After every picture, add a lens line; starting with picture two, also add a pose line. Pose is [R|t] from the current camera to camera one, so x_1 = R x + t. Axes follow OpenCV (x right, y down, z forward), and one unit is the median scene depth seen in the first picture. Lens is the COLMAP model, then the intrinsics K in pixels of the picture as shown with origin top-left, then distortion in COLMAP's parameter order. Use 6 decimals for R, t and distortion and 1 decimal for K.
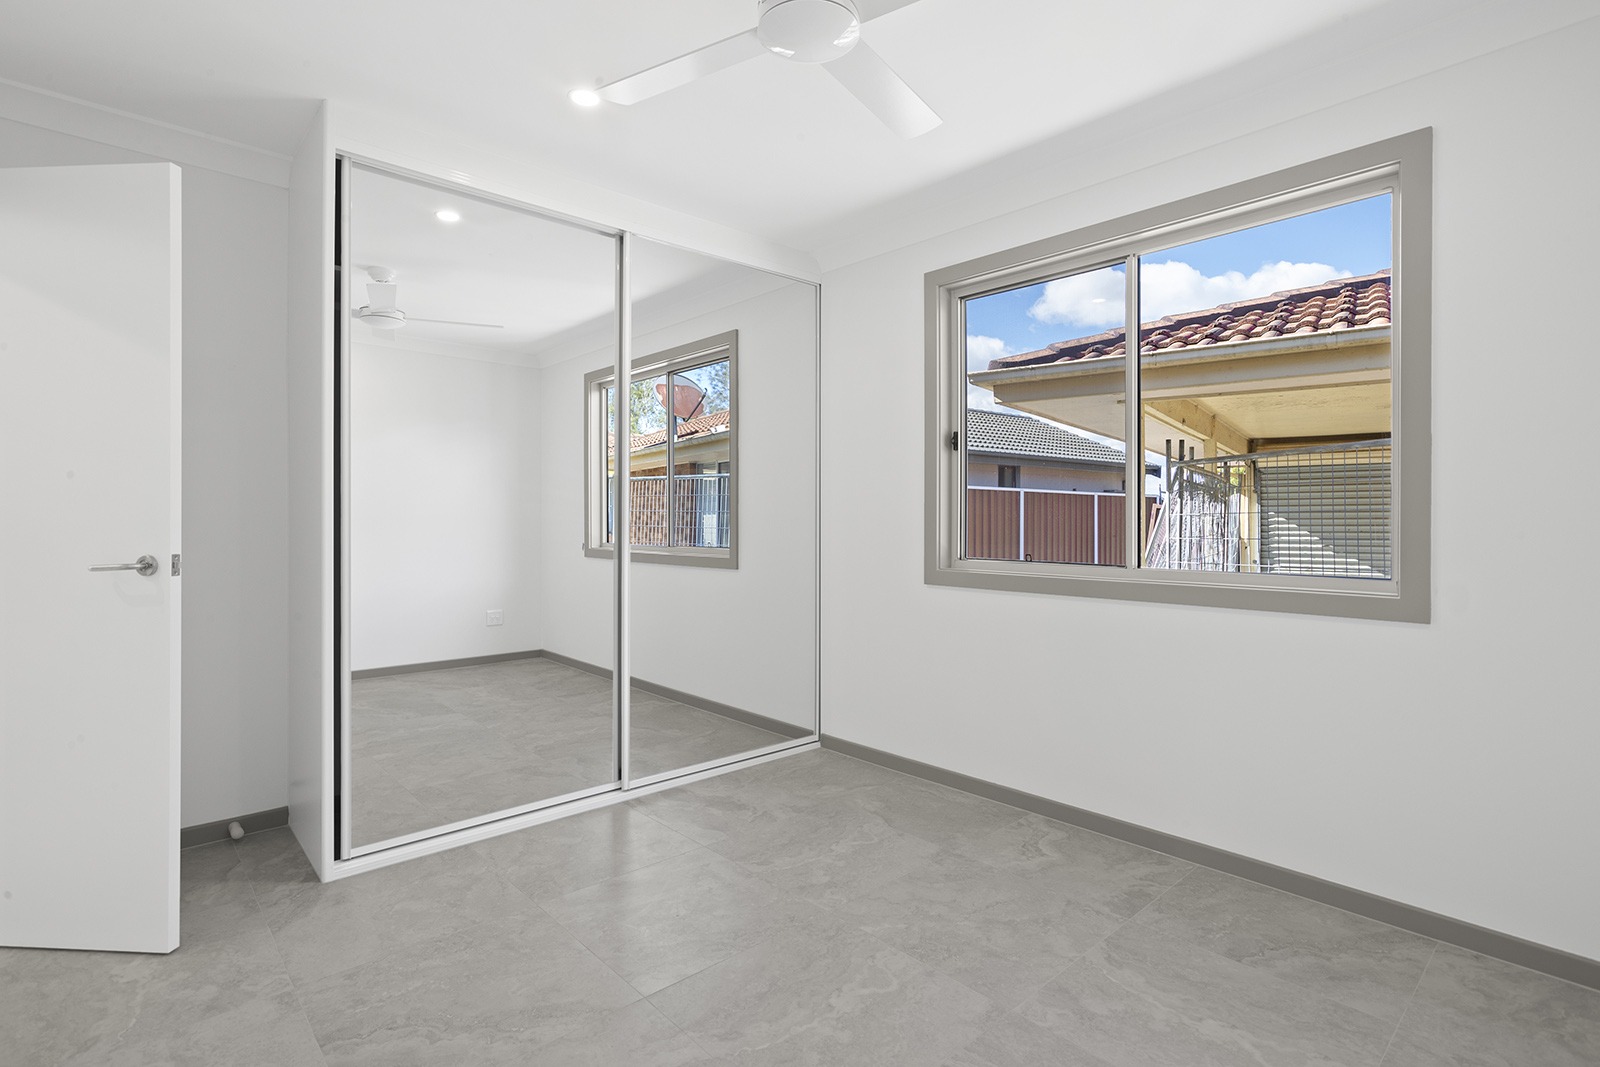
lens RADIAL K [[779.6, 0, 804.8], [0, 779.6, 528.6], [0, 0, 1]] dist [-0.015169, 0.014475]
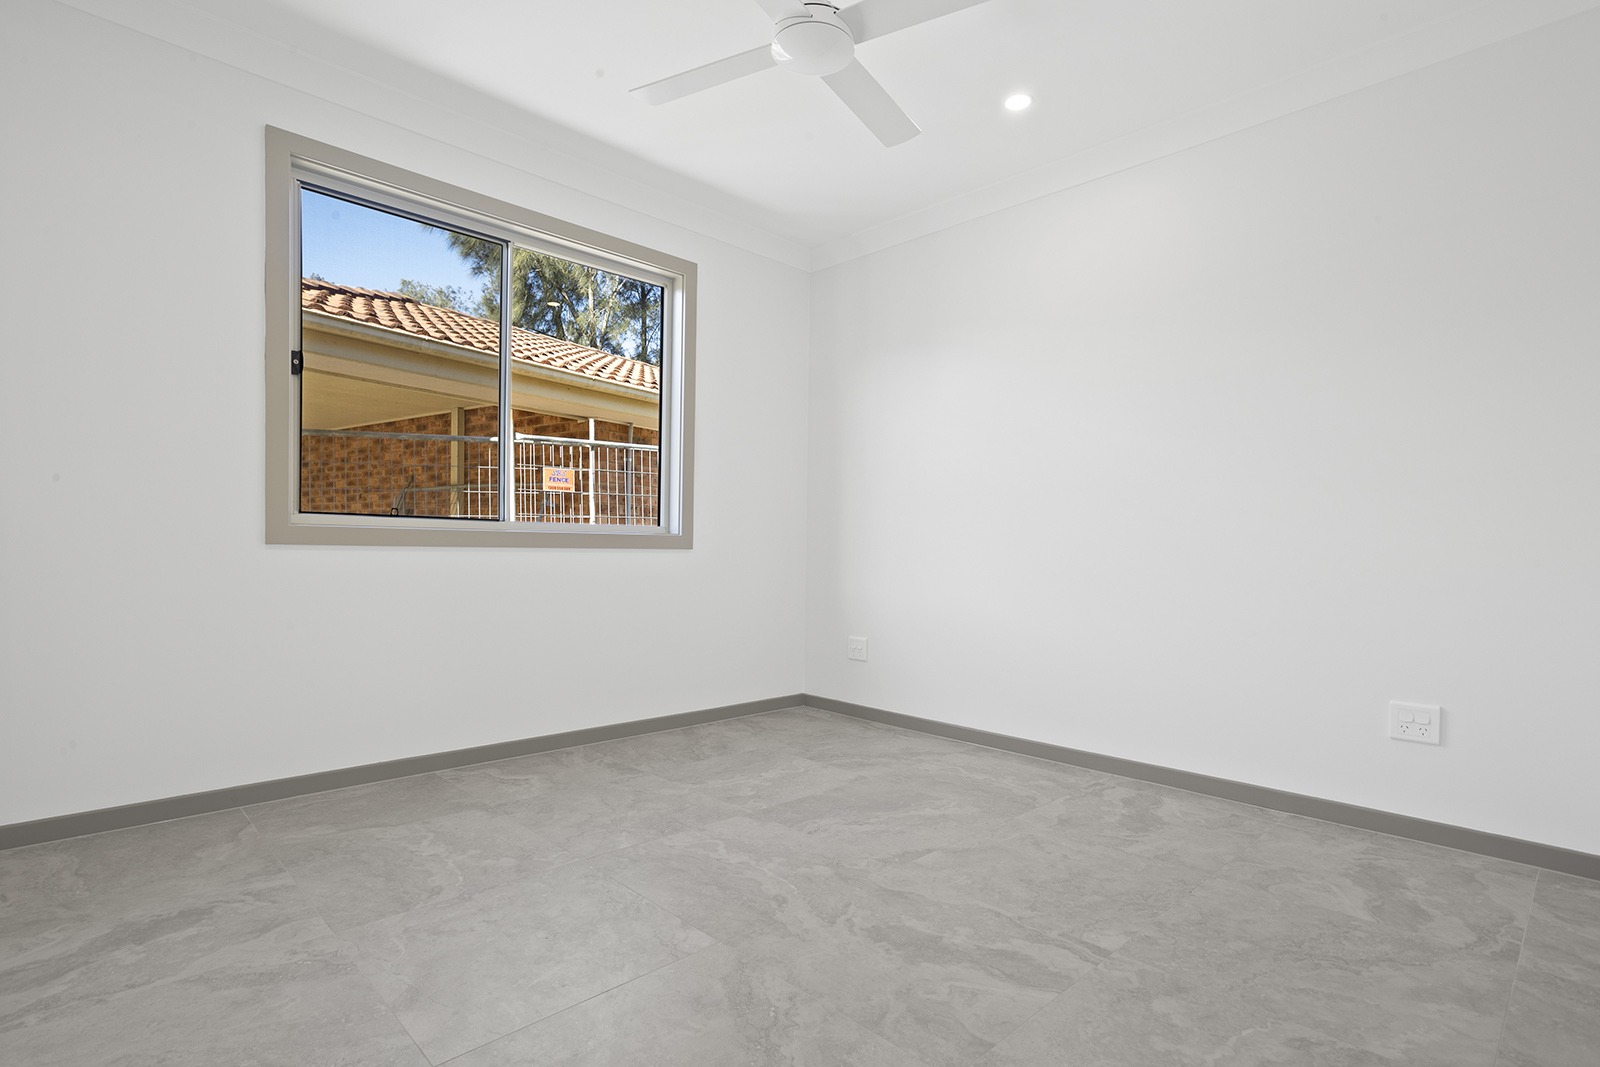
lens RADIAL K [[779.6, 0, 805.6], [0, 779.6, 539.5], [0, 0, 1]] dist [-0.015169, 0.014475]
pose [[-0.028105, 0.004991, 0.999593, -0.791559], [-0.003427, 0.999981, -0.005089, 0.090441], [-0.999599, -0.003569, -0.028087, 0.646253]]
